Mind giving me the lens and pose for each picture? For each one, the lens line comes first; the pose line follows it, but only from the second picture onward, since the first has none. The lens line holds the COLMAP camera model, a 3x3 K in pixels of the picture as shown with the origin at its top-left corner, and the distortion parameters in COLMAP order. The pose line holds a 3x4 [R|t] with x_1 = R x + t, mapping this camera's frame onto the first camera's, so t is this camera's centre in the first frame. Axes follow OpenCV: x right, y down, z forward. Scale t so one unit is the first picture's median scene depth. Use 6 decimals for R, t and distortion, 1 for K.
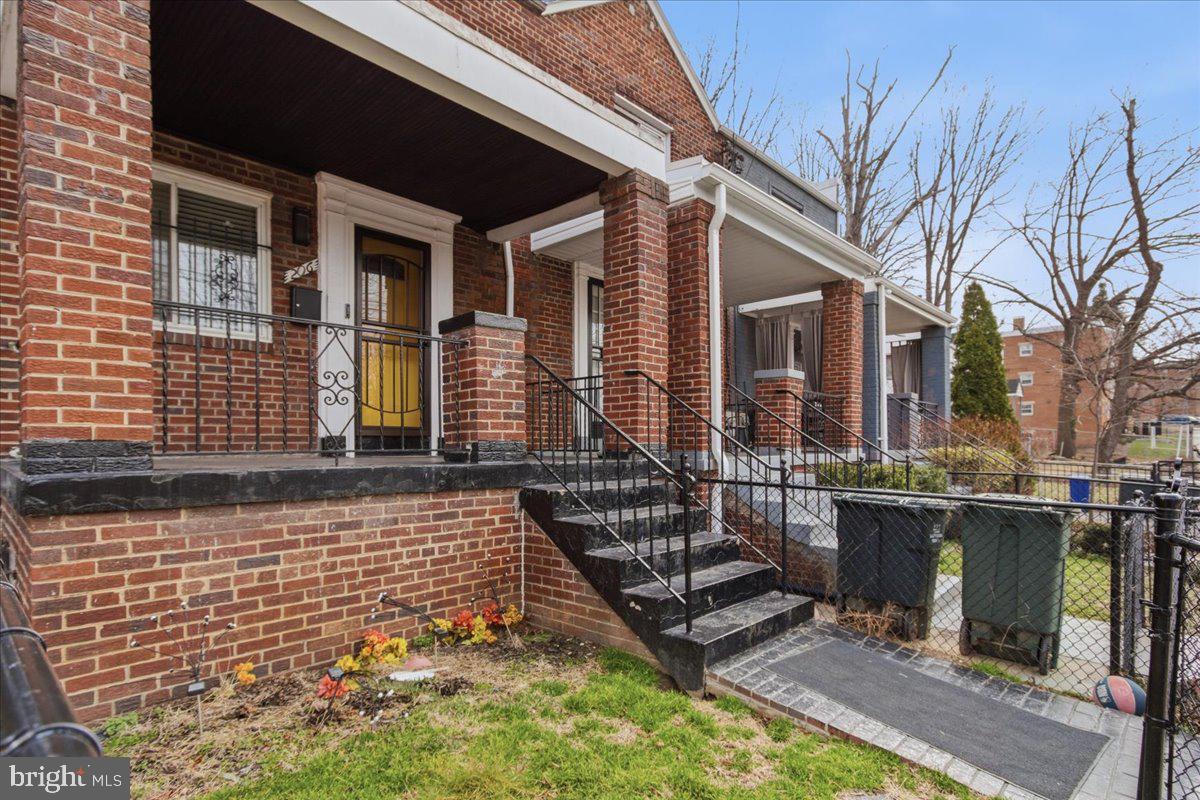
lens RADIAL K [[595.8, 0, 592.8], [0, 595.8, 446.4], [0, 0, 1]] dist [-0.000944, 0.000586]
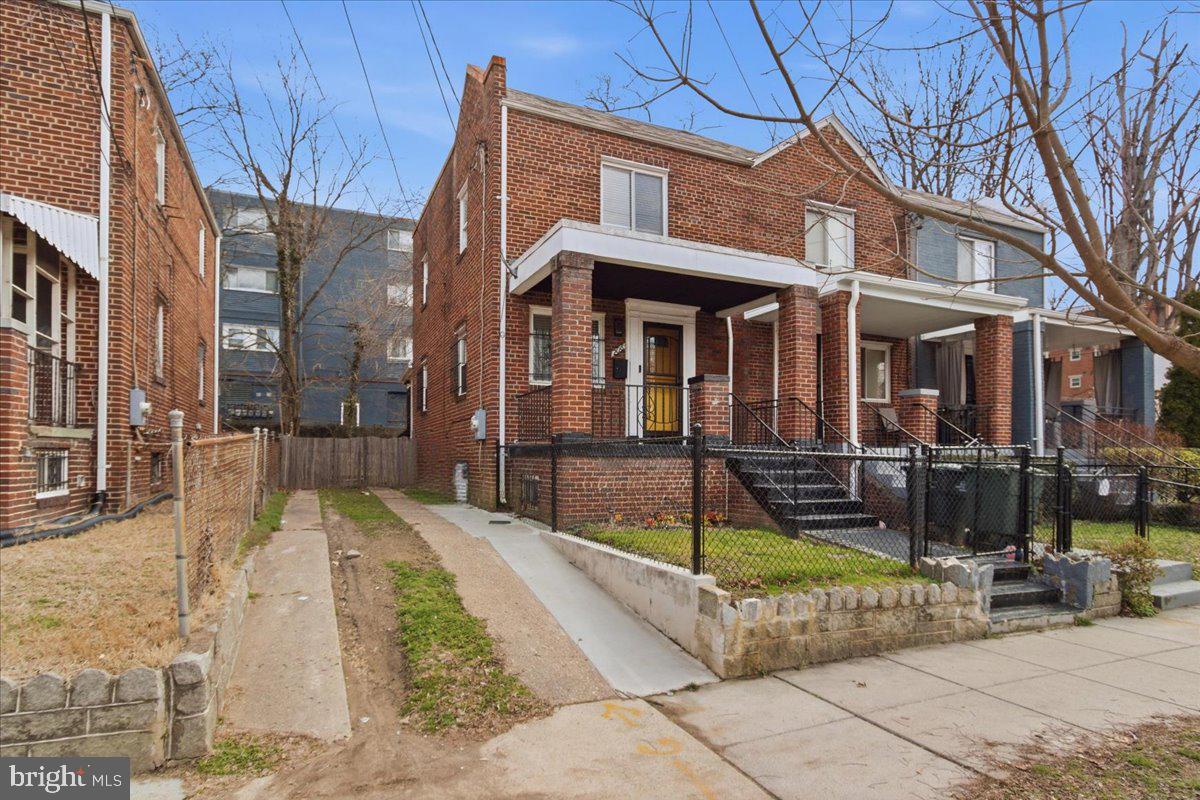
lens RADIAL K [[624.3, 0, 633.8], [0, 624.3, 456.9], [0, 0, 1]] dist [0.002451, 0.000839]
pose [[0.944206, 0.001345, -0.329353, 0.227317], [-0.003337, 0.999979, -0.005481, 0.062482], [0.329339, 0.006274, 0.944191, -0.900378]]
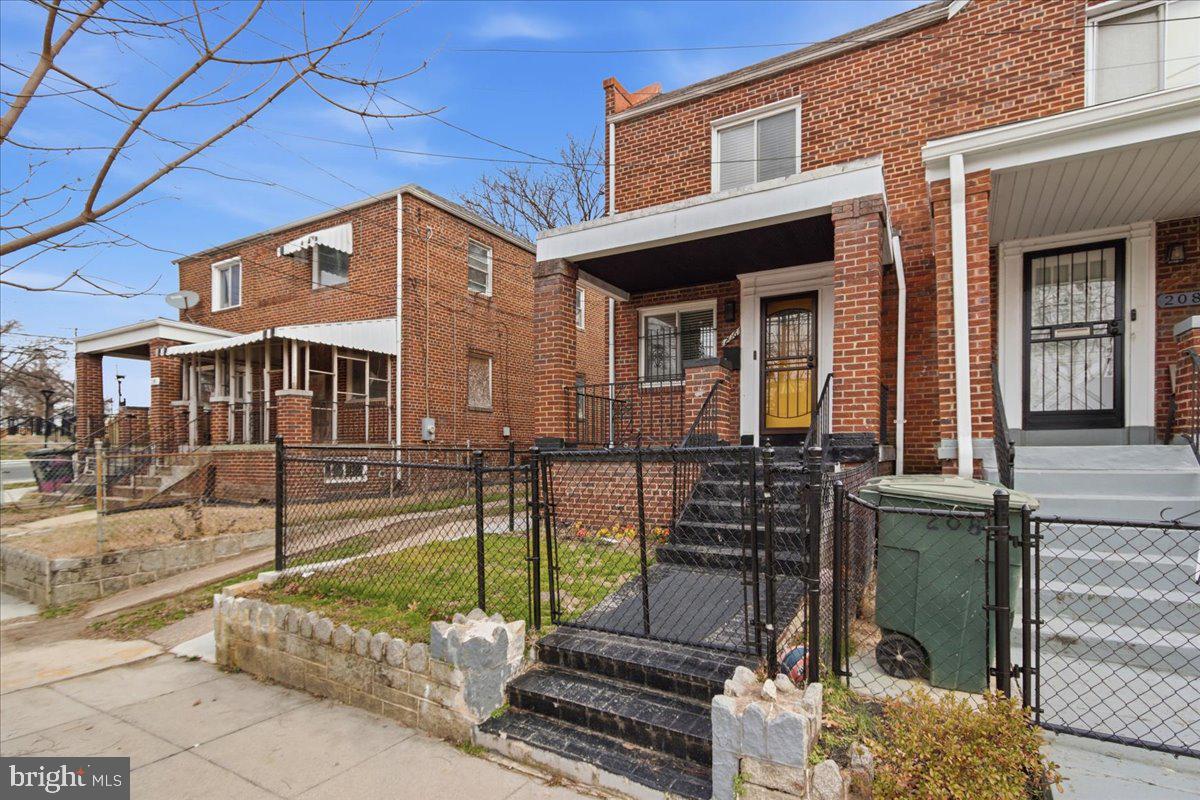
lens RADIAL K [[624.3, 0, 633.8], [0, 624.3, 456.9], [0, 0, 1]] dist [0.002451, 0.000839]
pose [[0.270744, 0.001316, -0.962651, 1.134561], [-0.003236, 0.999995, 0.000457, 0.041907], [0.962646, 0.002991, 0.270747, 0.264994]]
